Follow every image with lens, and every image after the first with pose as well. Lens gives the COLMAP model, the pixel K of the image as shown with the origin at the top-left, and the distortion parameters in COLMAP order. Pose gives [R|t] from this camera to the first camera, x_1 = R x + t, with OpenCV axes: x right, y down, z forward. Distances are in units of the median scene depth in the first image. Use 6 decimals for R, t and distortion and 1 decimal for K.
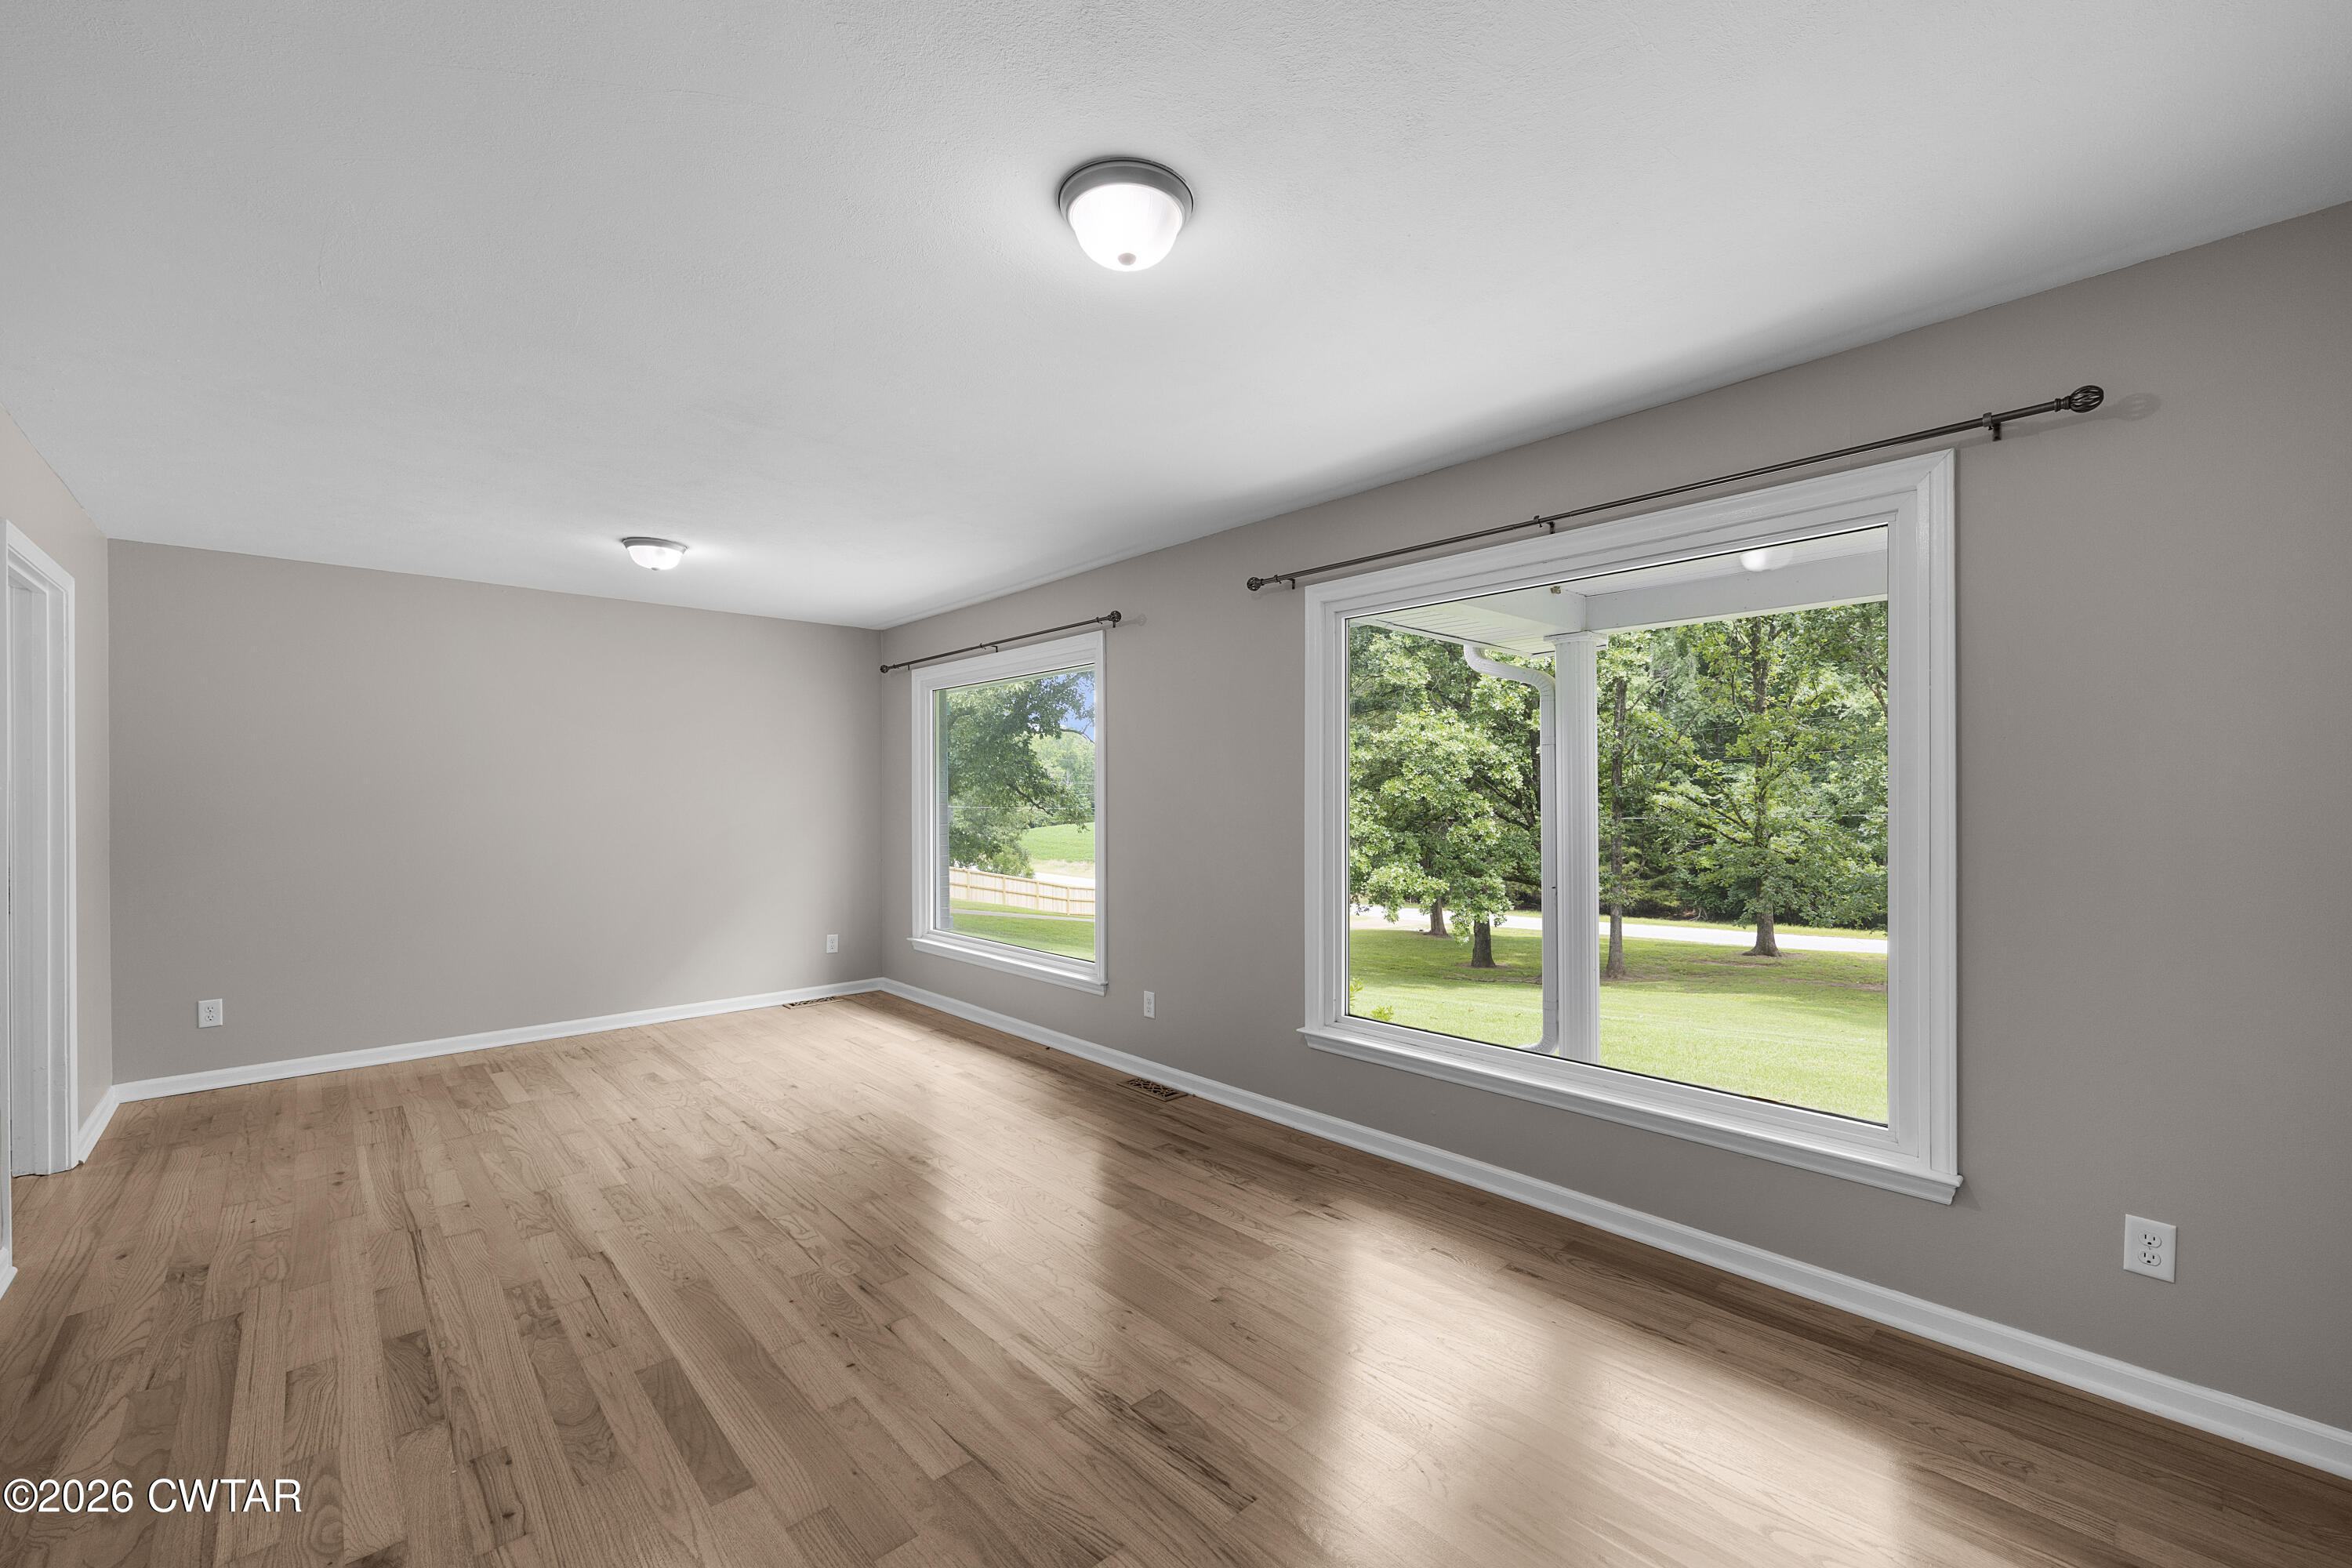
lens RADIAL K [[957.8, 0, 1181.3], [0, 957.8, 796.7], [0, 0, 1]] dist [0.000589, -0.000548]
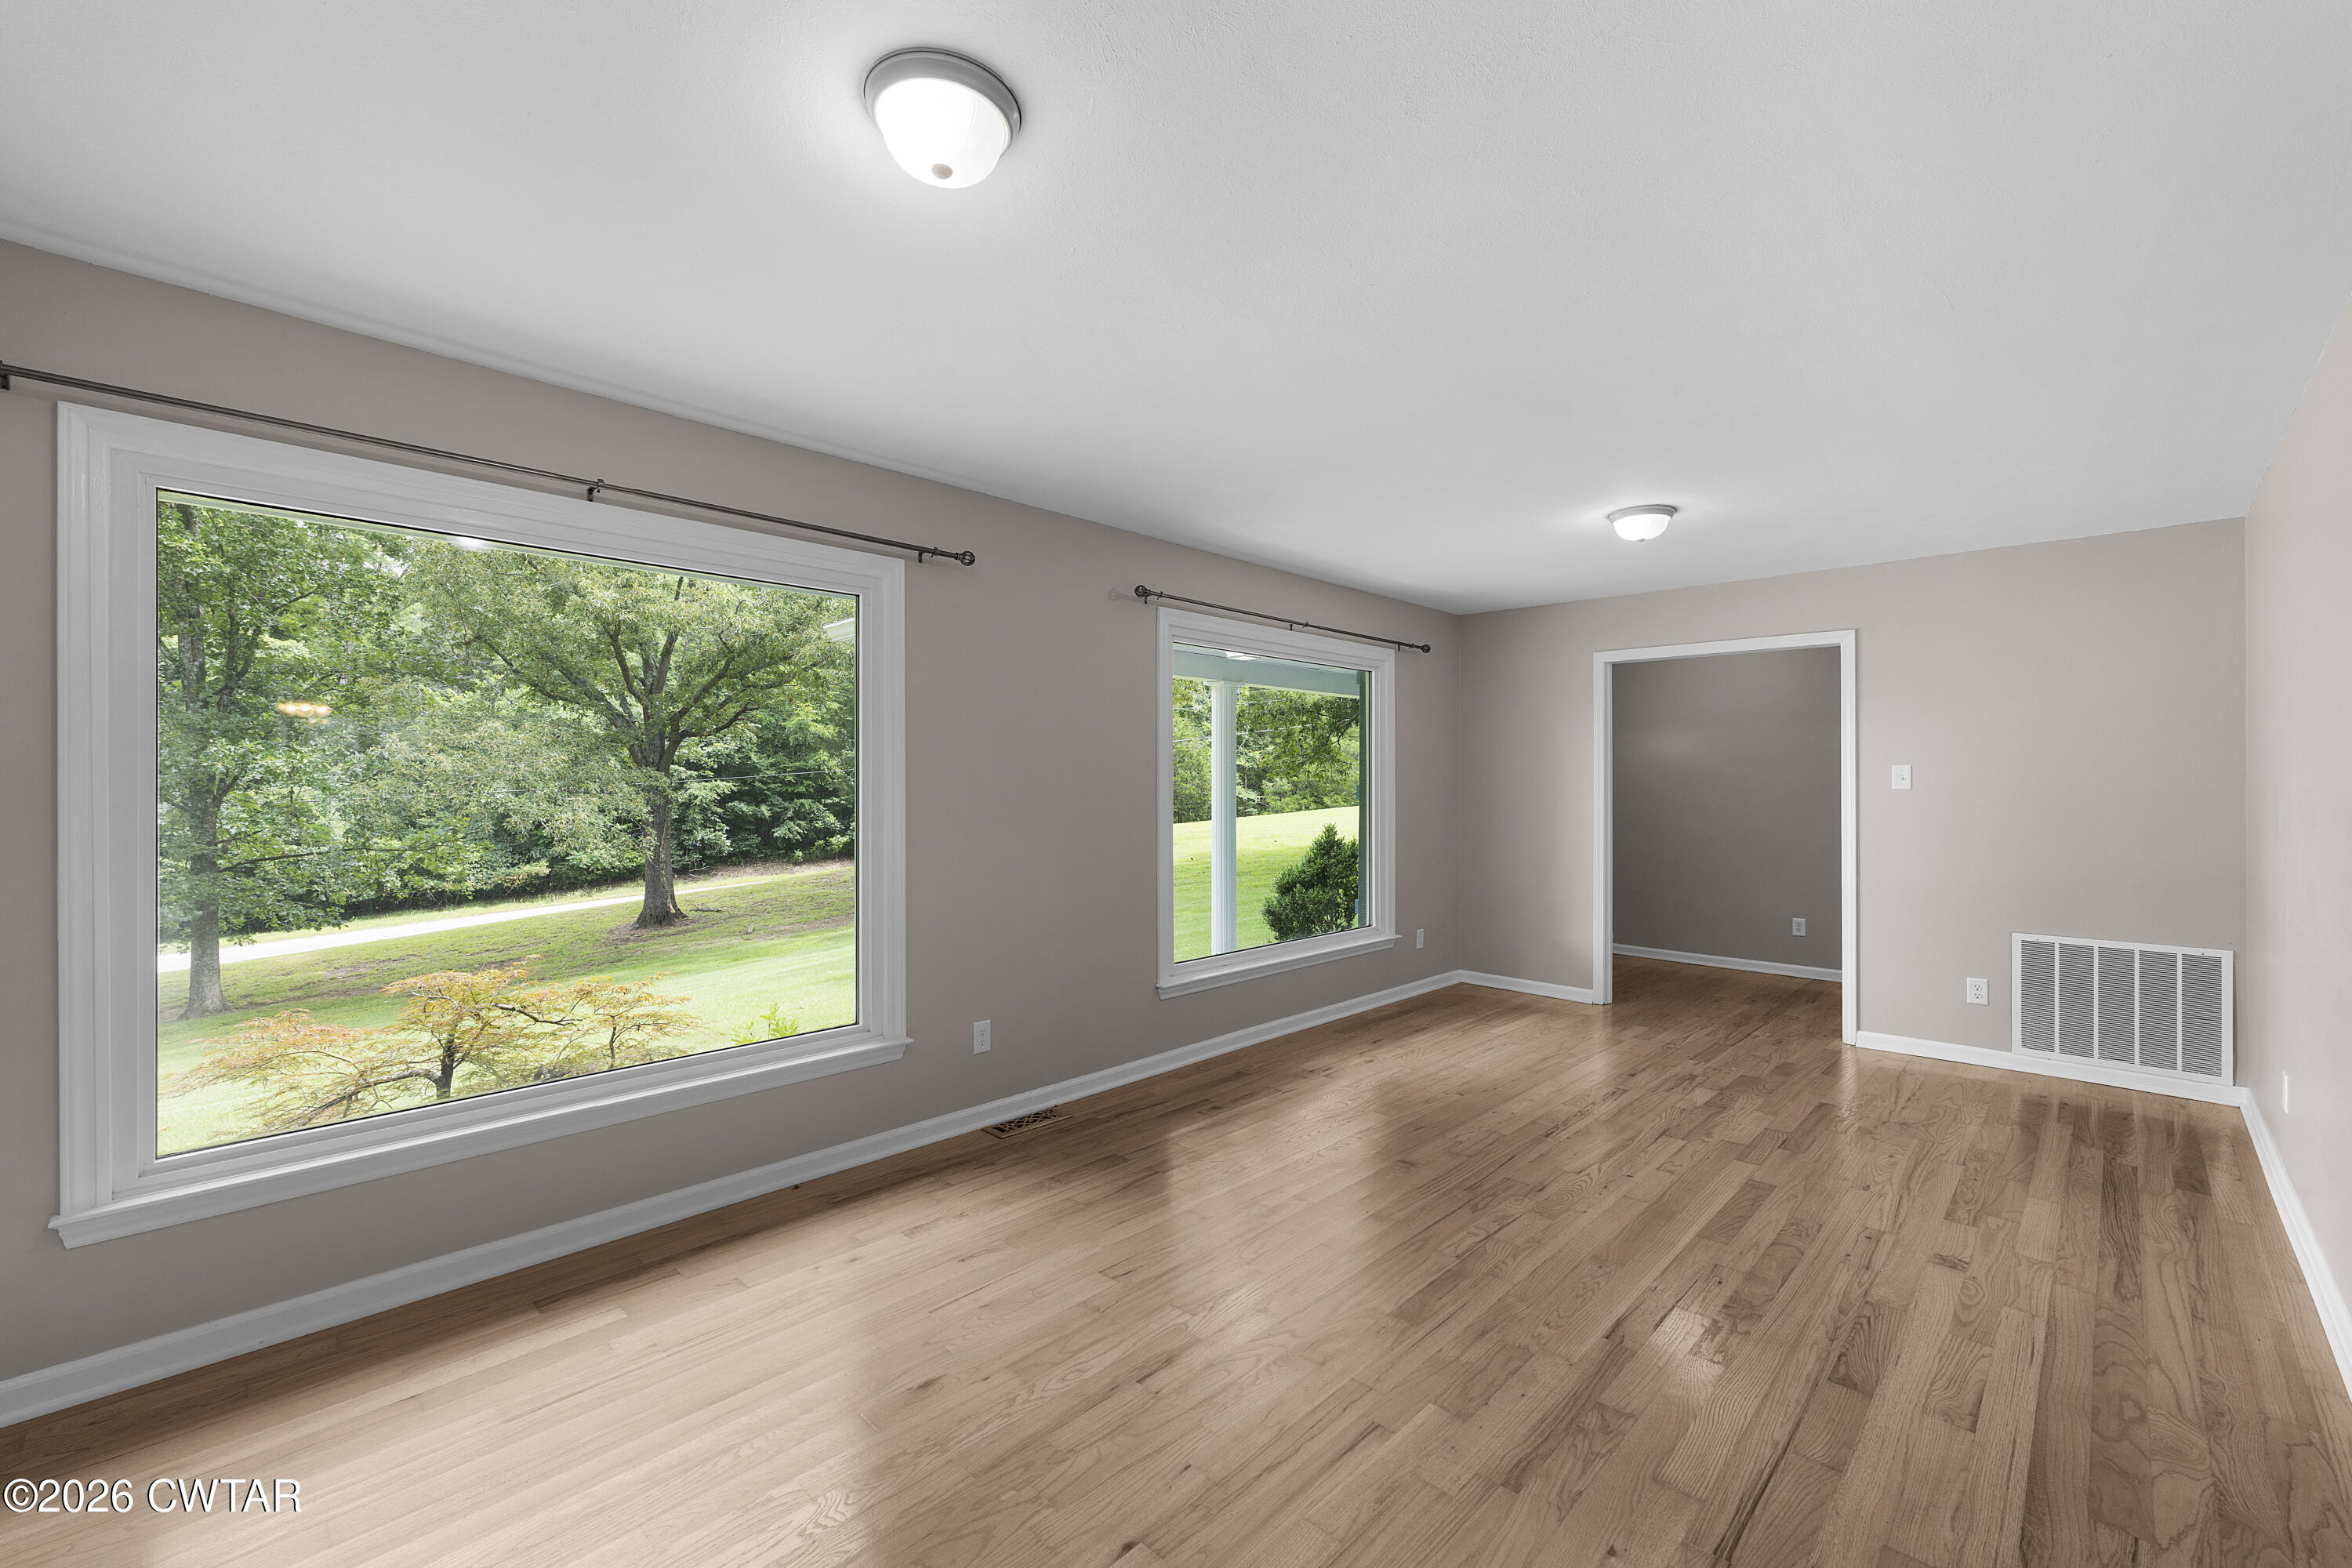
lens RADIAL K [[954.0, 0, 1188.4], [0, 954.0, 789.0], [0, 0, 1]] dist [0.000653, -0.000045]
pose [[-0.063341, -0.000523, 0.997992, -1.319830], [0.000408, 1.000000, 0.000550, 0.003564], [-0.997992, 0.000442, -0.063341, 1.329026]]
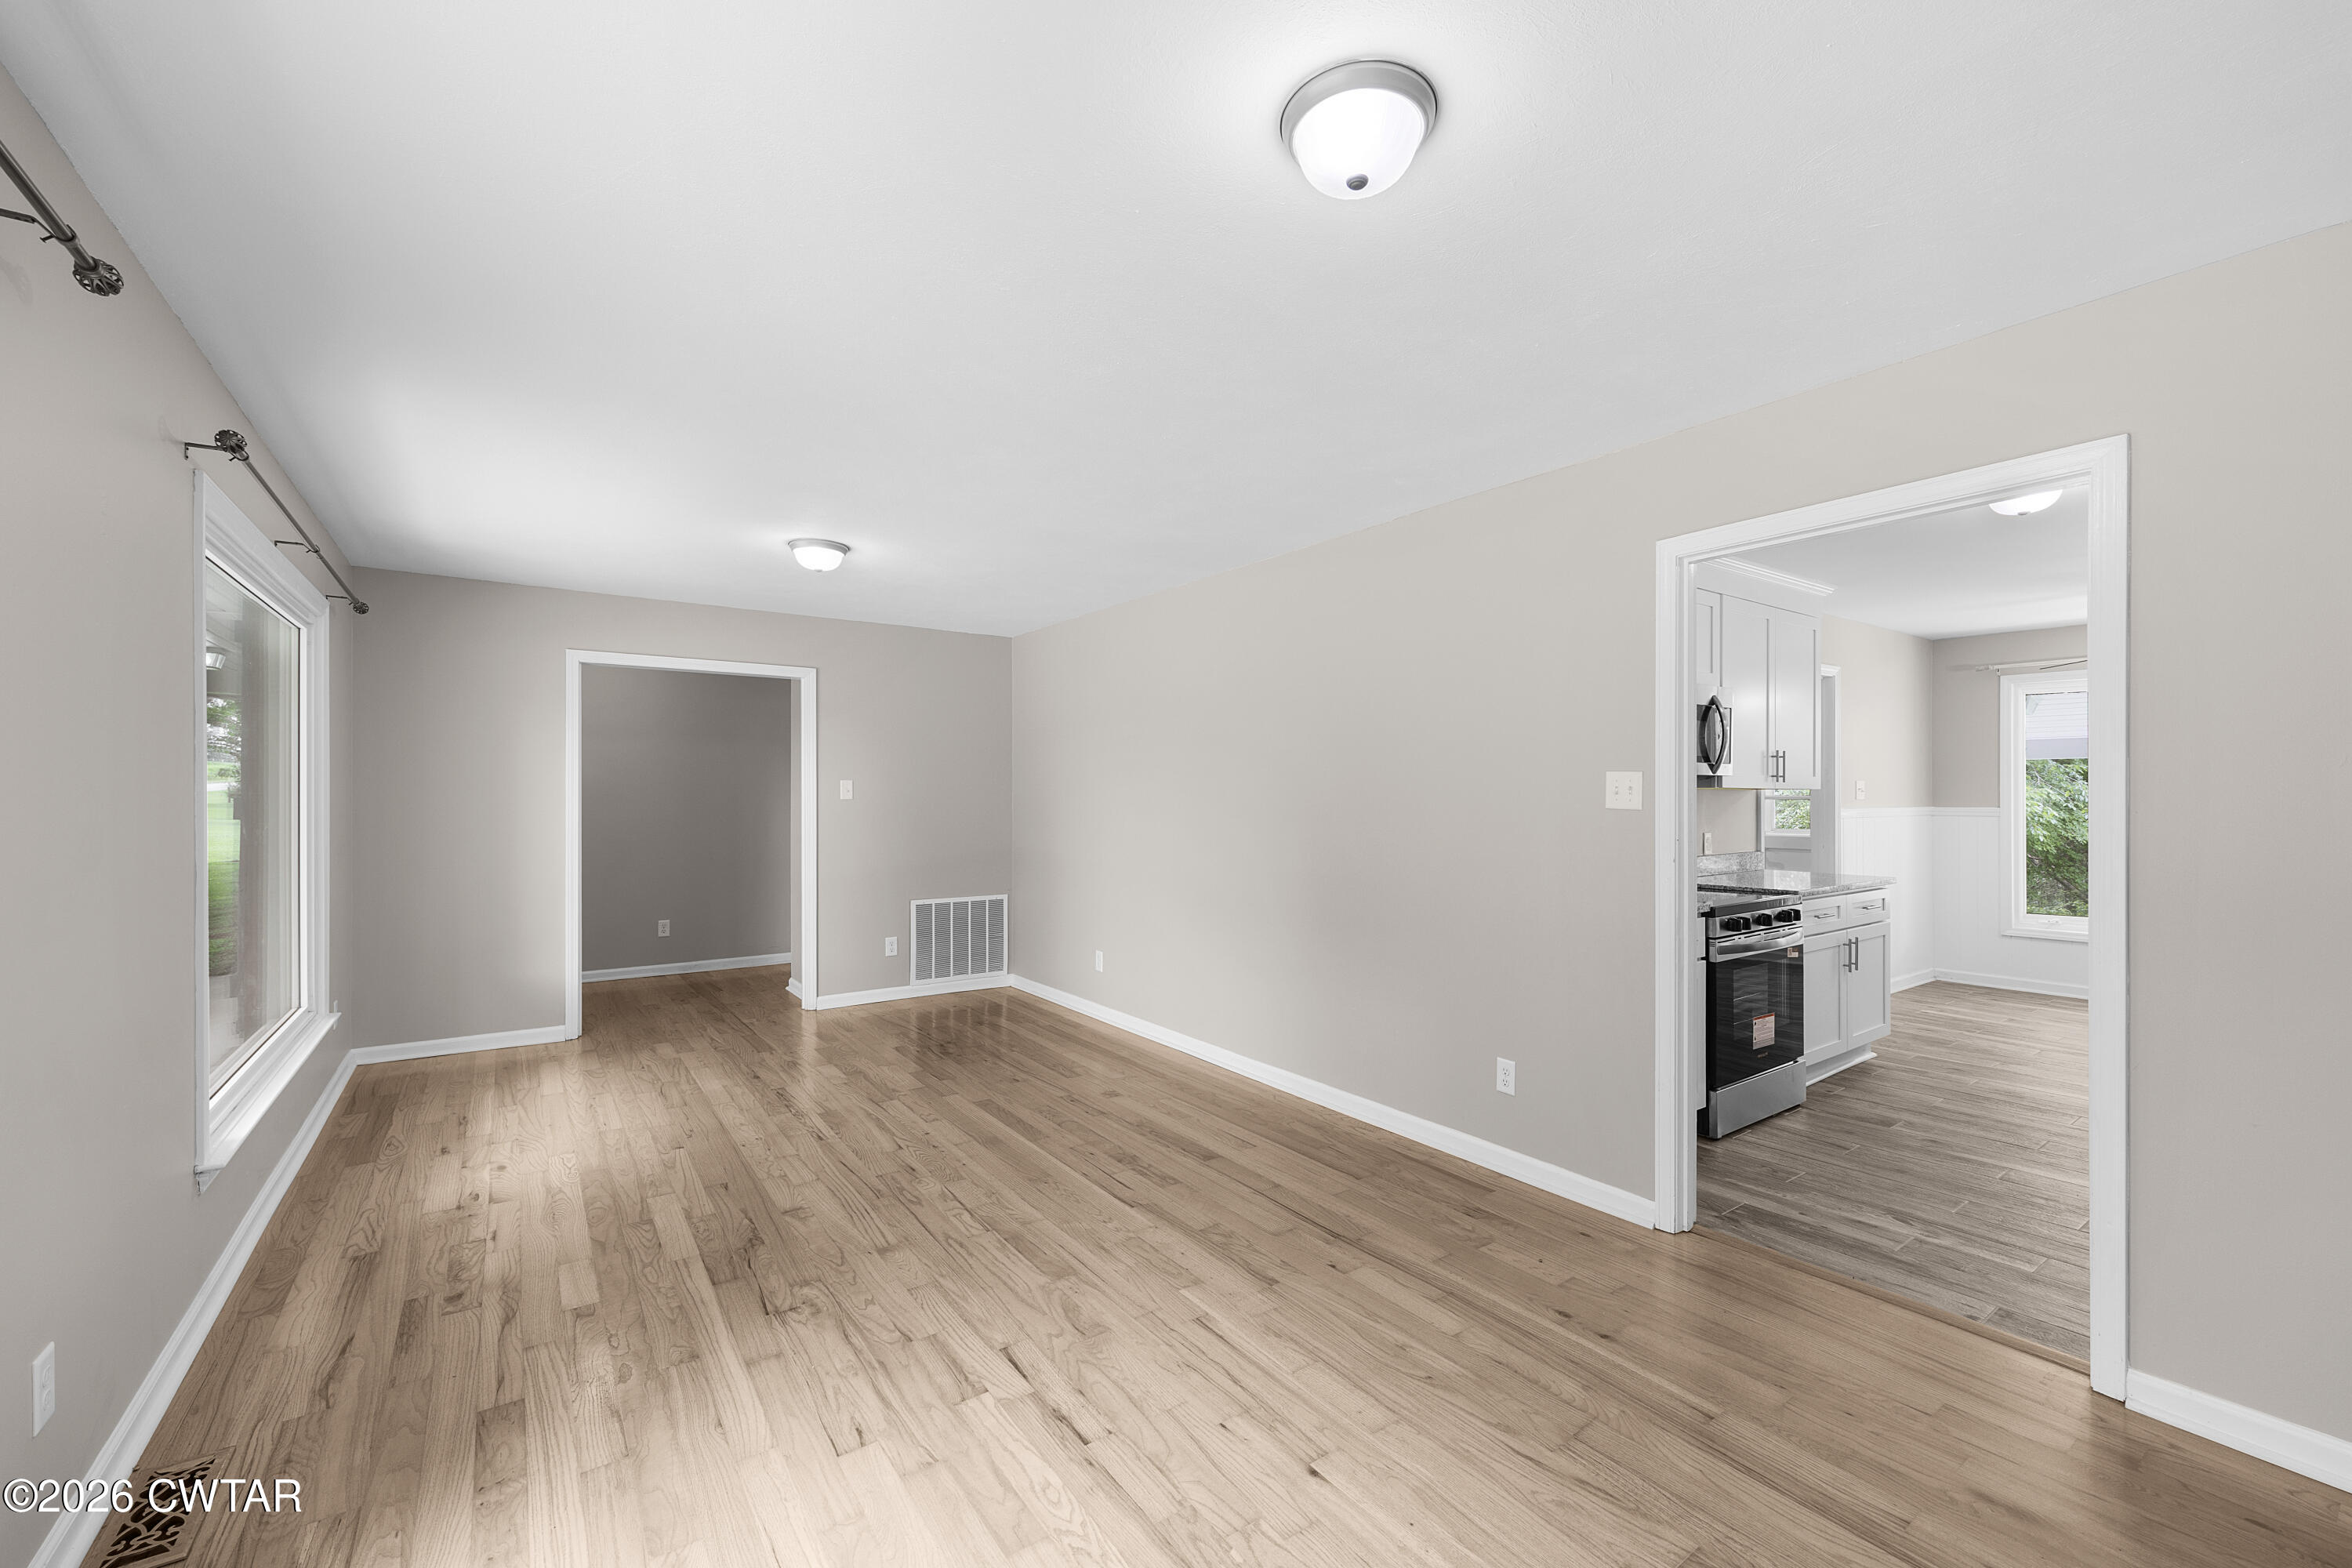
lens RADIAL K [[952.5, 0, 1167.8], [0, 952.5, 798.7], [0, 0, 1]] dist [-0.001861, -0.000244]
pose [[-0.990543, 0.005298, 0.137100, -0.753175], [0.005925, 0.999974, 0.004172, -0.000305], [-0.137074, 0.004945, -0.990548, 1.962258]]
